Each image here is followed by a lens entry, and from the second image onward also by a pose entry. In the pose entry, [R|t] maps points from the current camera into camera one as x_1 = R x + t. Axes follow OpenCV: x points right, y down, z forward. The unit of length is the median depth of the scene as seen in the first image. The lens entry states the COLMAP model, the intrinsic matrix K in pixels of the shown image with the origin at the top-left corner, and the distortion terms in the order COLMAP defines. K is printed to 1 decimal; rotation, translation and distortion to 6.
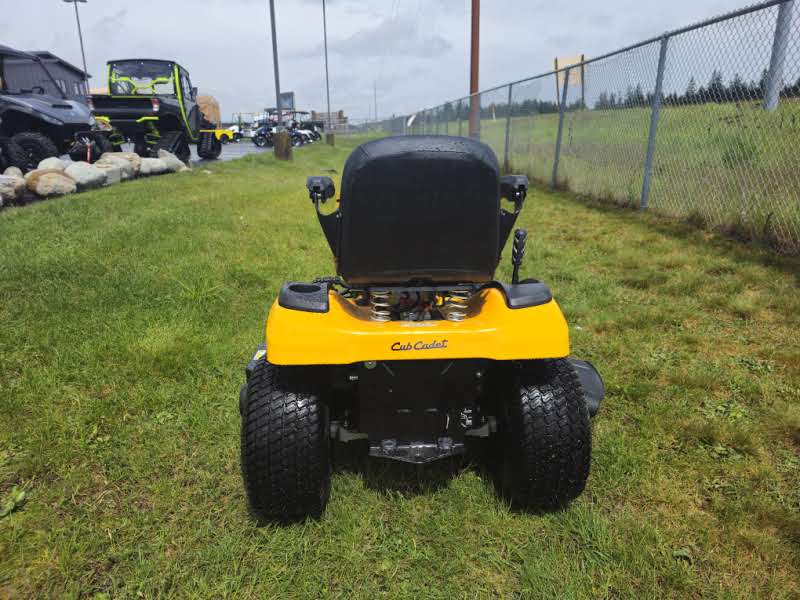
lens RADIAL K [[532.2, 0, 400.9], [0, 532.2, 298.4], [0, 0, 1]] dist [0.030938, -0.031006]
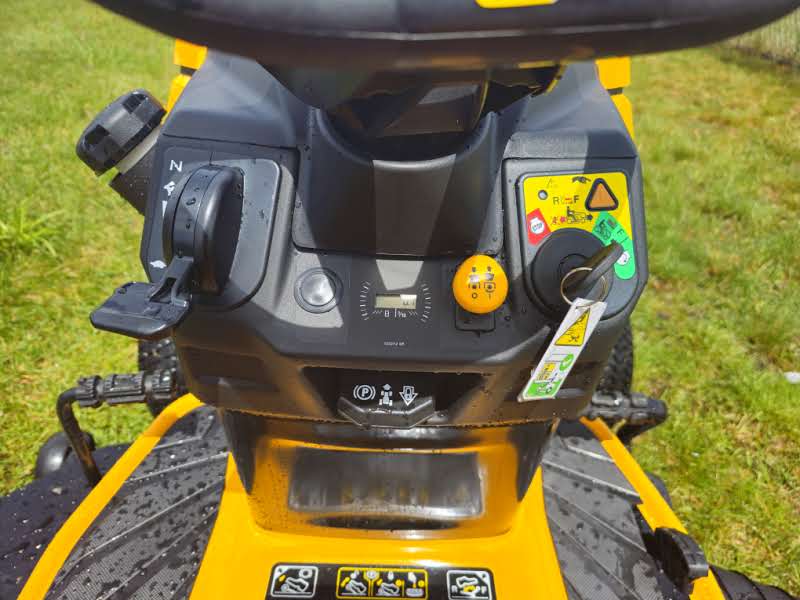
lens RADIAL K [[532.2, 0, 403.4], [0, 532.2, 300.4], [0, 0, 1]] dist [0.030938, -0.031006]
pose [[0.996504, 0.078687, -0.028075, 0.000888], [-0.067011, 0.953490, 0.293882, -0.071220], [0.049894, -0.290973, 0.955429, 0.336696]]
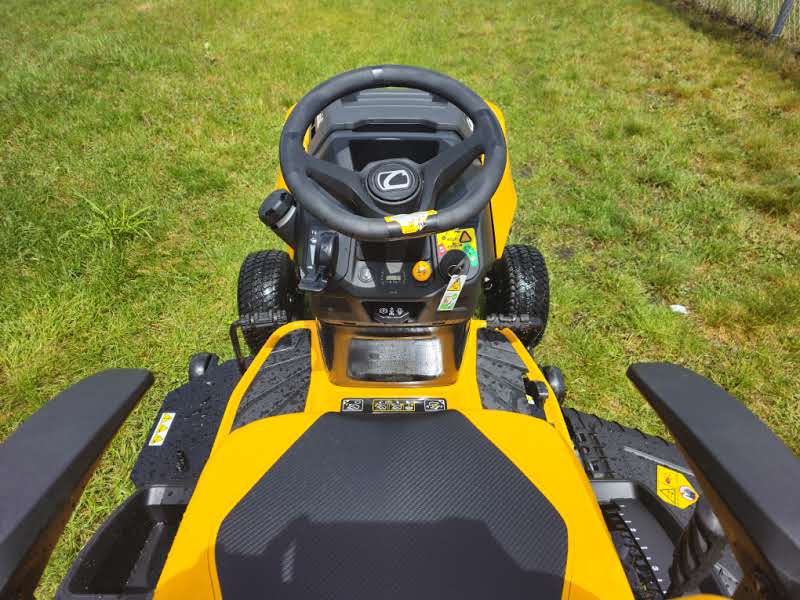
lens RADIAL K [[532.2, 0, 399.6], [0, 532.2, 297.8], [0, 0, 1]] dist [0.030938, -0.031006]
pose [[0.998028, 0.045995, -0.042706, 0.008615], [-0.026751, 0.927242, 0.373505, -0.115385], [0.056779, -0.371626, 0.926645, 0.222552]]
